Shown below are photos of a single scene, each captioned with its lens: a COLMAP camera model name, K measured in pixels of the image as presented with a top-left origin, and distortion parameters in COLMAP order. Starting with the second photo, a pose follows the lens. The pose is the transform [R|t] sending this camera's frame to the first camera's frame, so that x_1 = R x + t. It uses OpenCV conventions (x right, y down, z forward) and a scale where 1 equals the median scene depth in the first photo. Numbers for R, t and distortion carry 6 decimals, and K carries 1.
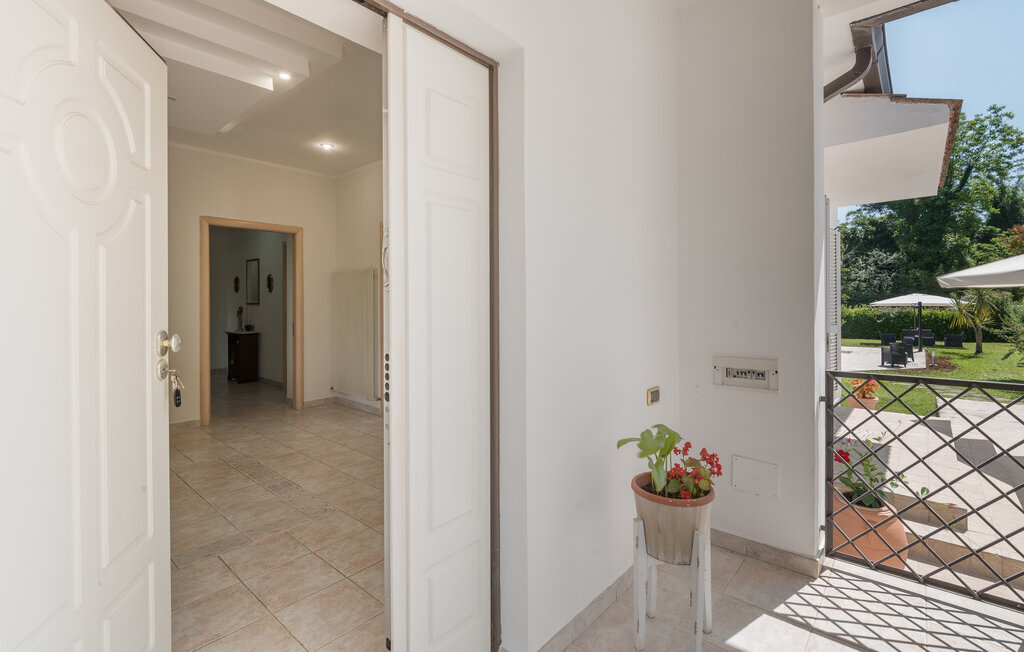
lens RADIAL K [[460.5, 0, 512.0], [0, 460.5, 326.0], [0, 0, 1]] dist [-0.003392, -0.000237]
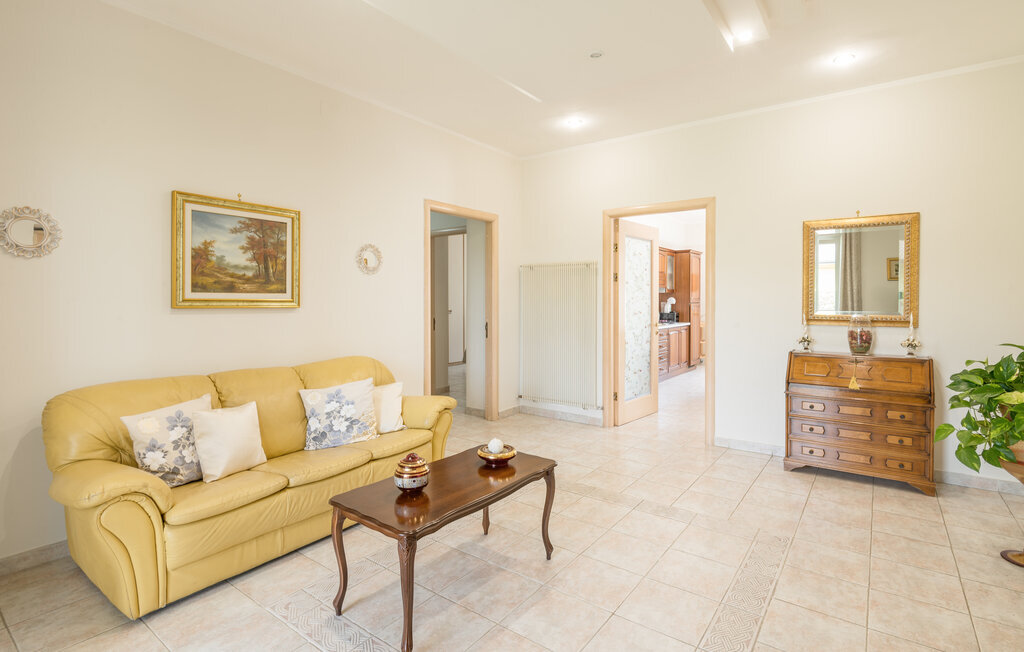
lens RADIAL K [[497.1, 0, 512.0], [0, 497.1, 326.0], [0, 0, 1]] dist [0.000764, -0.000564]
pose [[0.995650, 0.000288, 0.093176, -0.575497], [-0.000783, 0.999986, 0.005272, -0.006631], [-0.093173, -0.005322, 0.995636, 0.054616]]
